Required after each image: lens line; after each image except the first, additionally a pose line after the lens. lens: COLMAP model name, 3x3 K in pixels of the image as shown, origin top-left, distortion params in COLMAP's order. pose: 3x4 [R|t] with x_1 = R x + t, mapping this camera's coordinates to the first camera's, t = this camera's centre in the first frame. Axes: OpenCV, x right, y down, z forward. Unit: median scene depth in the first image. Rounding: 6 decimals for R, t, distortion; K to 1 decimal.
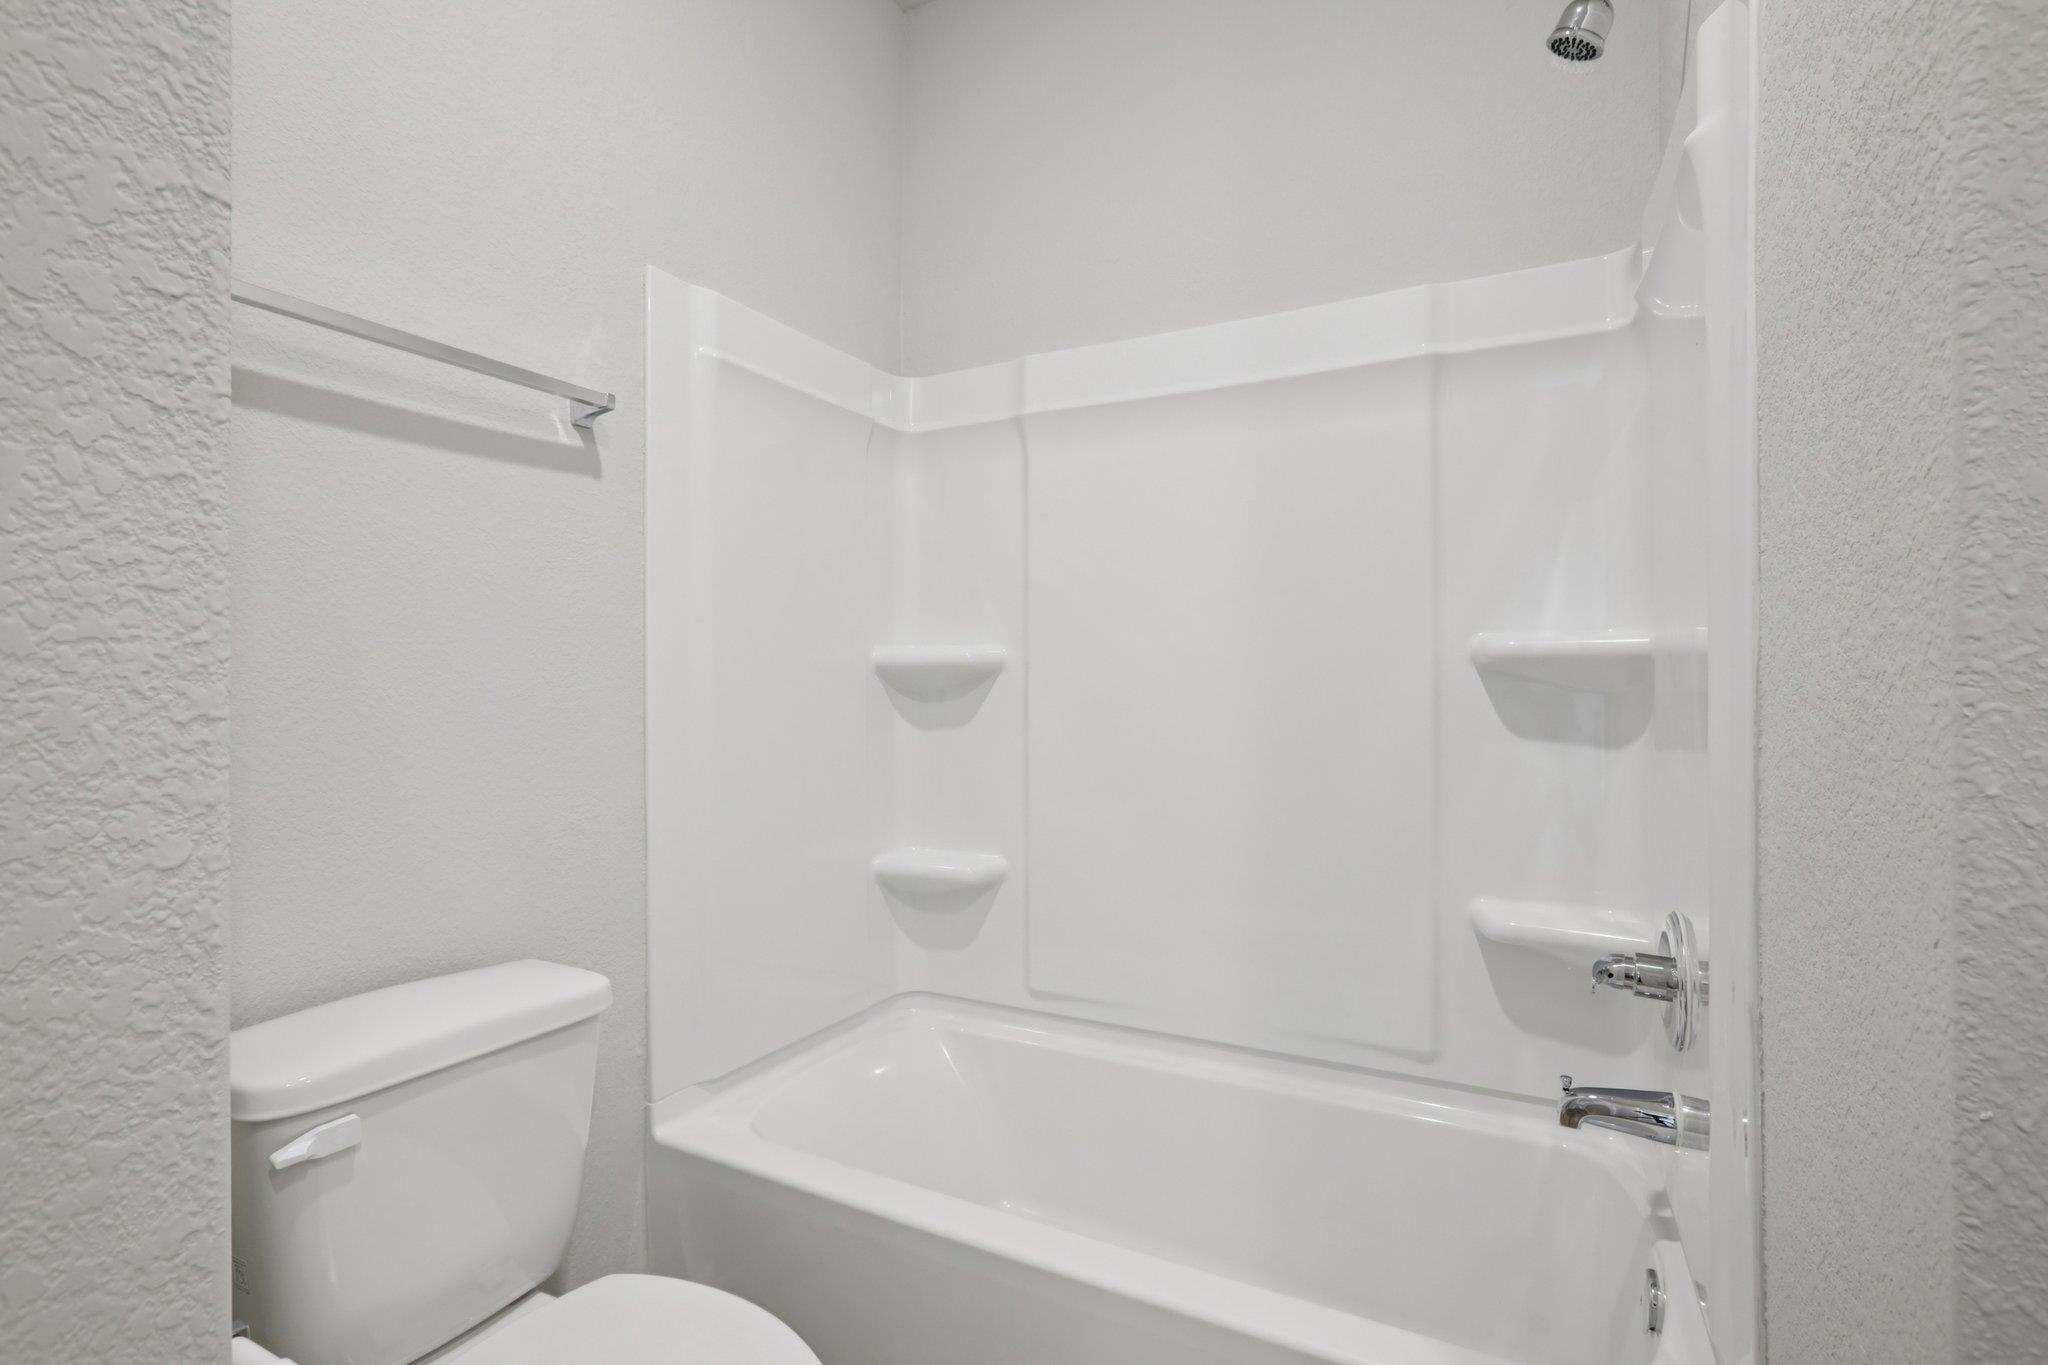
lens RADIAL K [[932.1, 0, 1031.3], [0, 932.1, 682.8], [0, 0, 1]] dist [-0.016158, 0.000183]
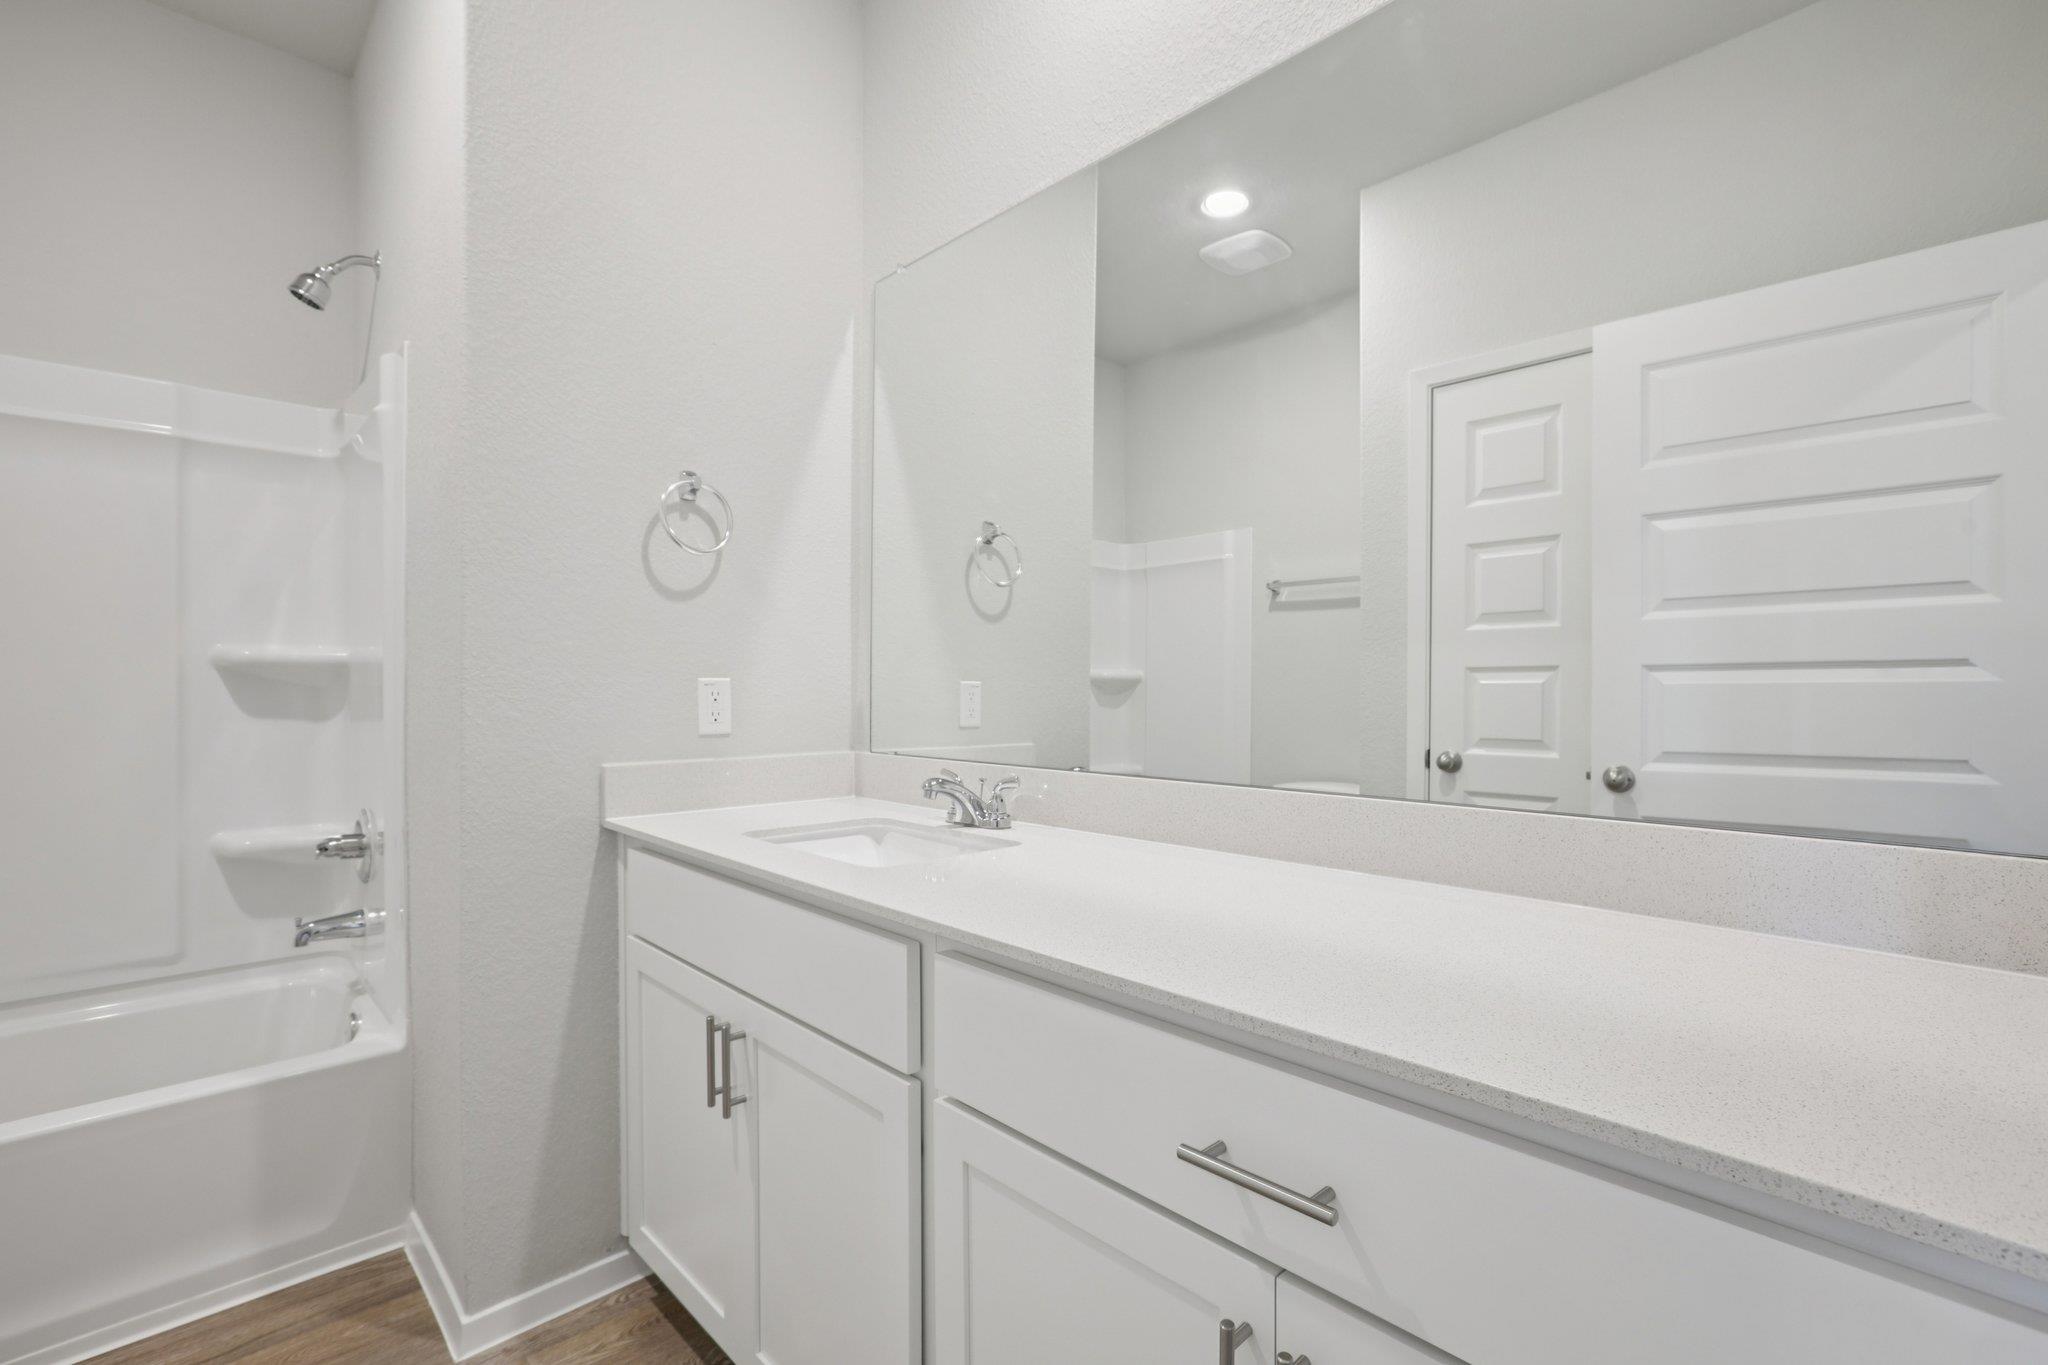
lens RADIAL K [[912.6, 0, 1028.0], [0, 912.6, 678.0], [0, 0, 1]] dist [0.001481, 0.000252]
pose [[0.314943, -0.006479, 0.949088, -0.559510], [-0.006654, 0.999937, 0.009034, -0.027507], [-0.949087, -0.009160, 0.314880, -0.752603]]
